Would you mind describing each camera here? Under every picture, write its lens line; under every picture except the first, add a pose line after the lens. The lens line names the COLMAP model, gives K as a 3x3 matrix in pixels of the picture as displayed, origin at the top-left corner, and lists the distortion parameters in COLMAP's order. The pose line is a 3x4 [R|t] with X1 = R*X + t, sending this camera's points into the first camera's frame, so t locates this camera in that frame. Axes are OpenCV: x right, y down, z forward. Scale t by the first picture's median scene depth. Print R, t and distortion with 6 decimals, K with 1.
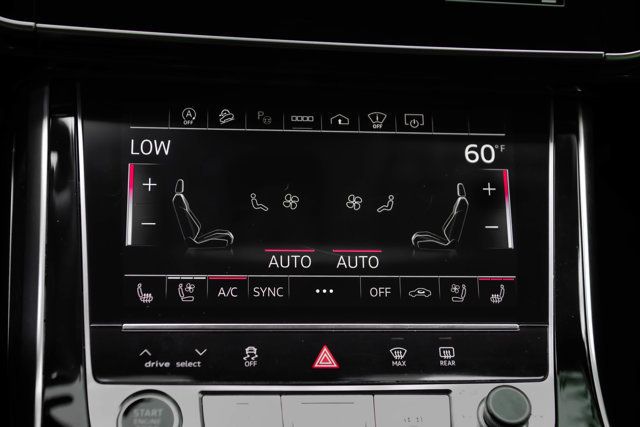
lens RADIAL K [[947.5, 0, 322.9], [0, 947.5, 217.9], [0, 0, 1]] dist [-0.007134, 0.000000]
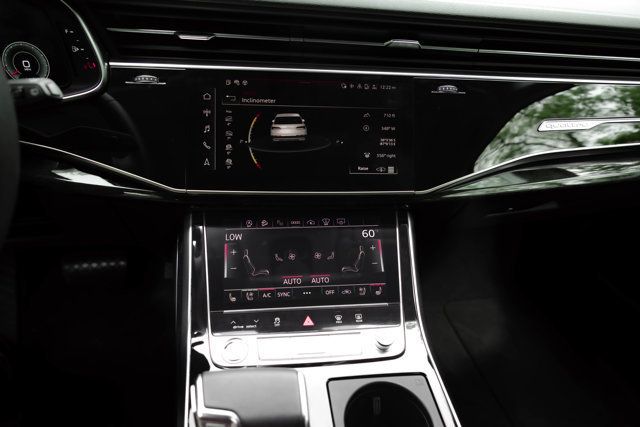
lens RADIAL K [[421.6, 0, 321.8], [0, 421.6, 210.8], [0, 0, 1]] dist [0.005024, 0.000897]
pose [[0.998859, -0.043484, 0.019766, 0.027649], [0.045564, 0.991598, -0.121070, 0.000895], [-0.014336, 0.121832, 0.992447, -0.099398]]
